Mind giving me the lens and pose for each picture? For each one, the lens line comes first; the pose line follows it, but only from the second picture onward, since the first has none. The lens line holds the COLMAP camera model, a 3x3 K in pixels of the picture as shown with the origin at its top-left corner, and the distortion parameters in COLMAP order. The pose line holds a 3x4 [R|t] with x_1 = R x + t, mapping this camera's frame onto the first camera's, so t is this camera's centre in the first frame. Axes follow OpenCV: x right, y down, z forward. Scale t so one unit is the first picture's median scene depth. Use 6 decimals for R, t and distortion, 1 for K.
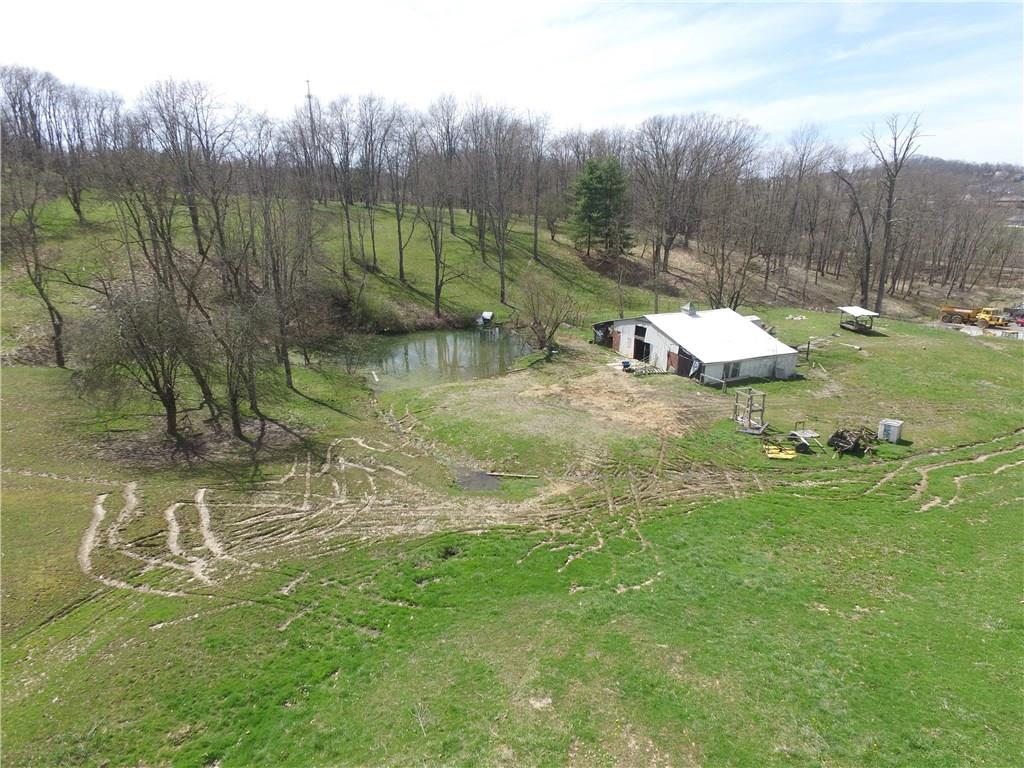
lens RADIAL K [[591.2, 0, 508.8], [0, 591.2, 386.6], [0, 0, 1]] dist [-0.009871, 0.009341]
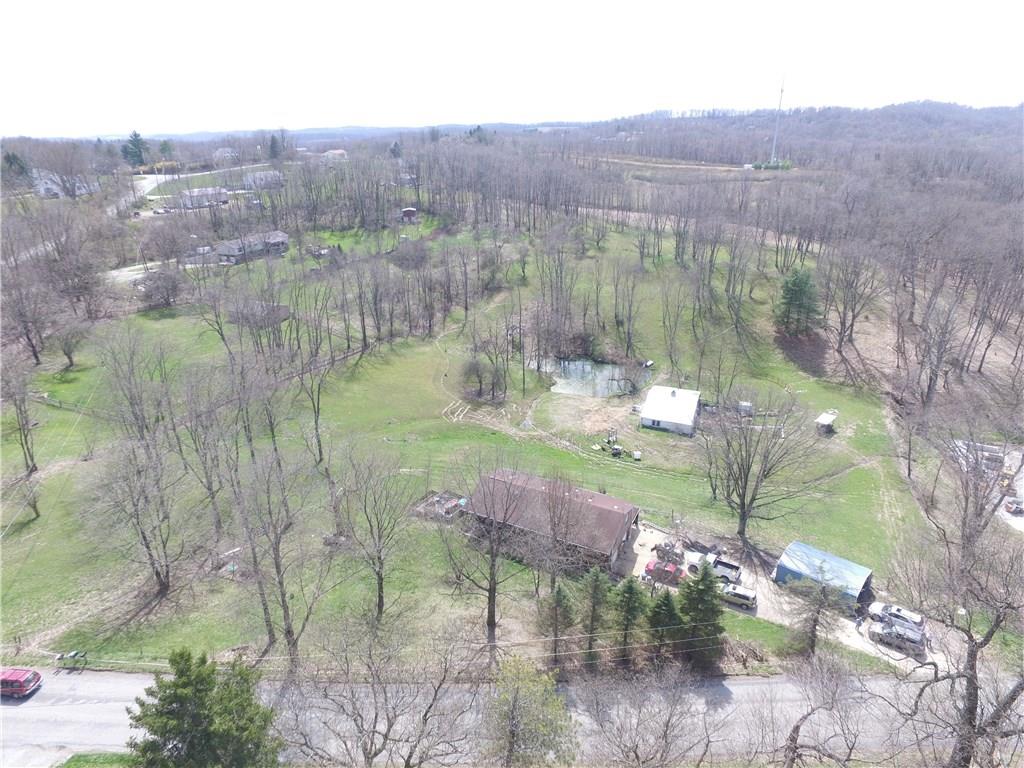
lens RADIAL K [[591.2, 0, 508.8], [0, 591.2, 386.6], [0, 0, 1]] dist [-0.009871, 0.009341]
pose [[0.688775, 0.278619, -0.669299, 1.539149], [-0.197977, 0.960398, 0.196062, -0.528114], [0.697420, -0.002537, 0.716658, -1.185682]]
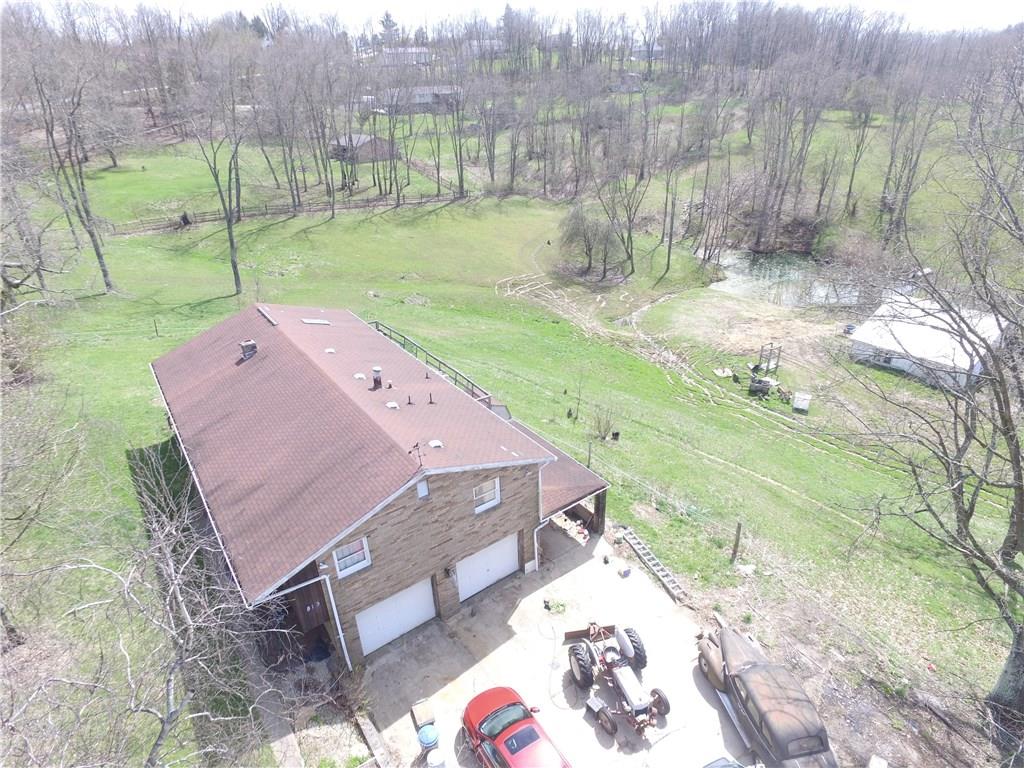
lens RADIAL K [[591.2, 0, 508.8], [0, 591.2, 386.6], [0, 0, 1]] dist [-0.009871, 0.009341]
pose [[0.281688, 0.430919, -0.857299, 1.173611], [-0.252660, 0.895258, 0.366981, -0.209913], [0.925643, 0.113231, 0.361059, -0.101373]]
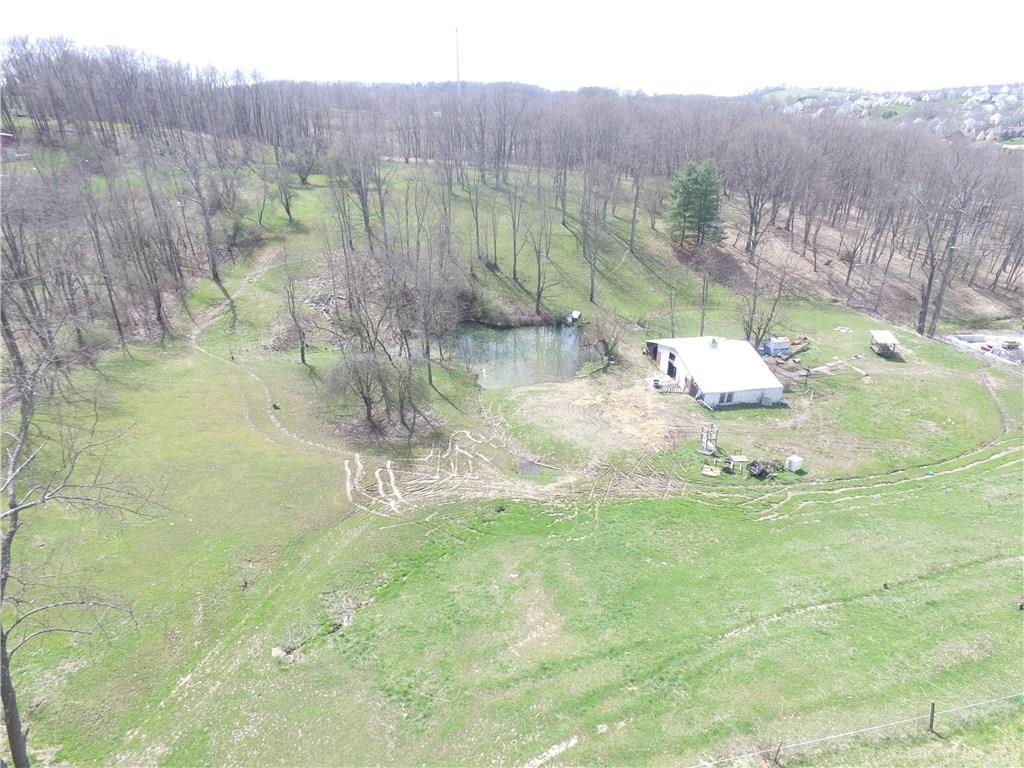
lens RADIAL K [[591.2, 0, 508.8], [0, 591.2, 386.6], [0, 0, 1]] dist [-0.009871, 0.009341]
pose [[0.974803, 0.092952, -0.202780, 0.150154], [-0.064040, 0.987393, 0.144757, -0.220378], [0.213679, -0.128123, 0.968466, -0.469444]]
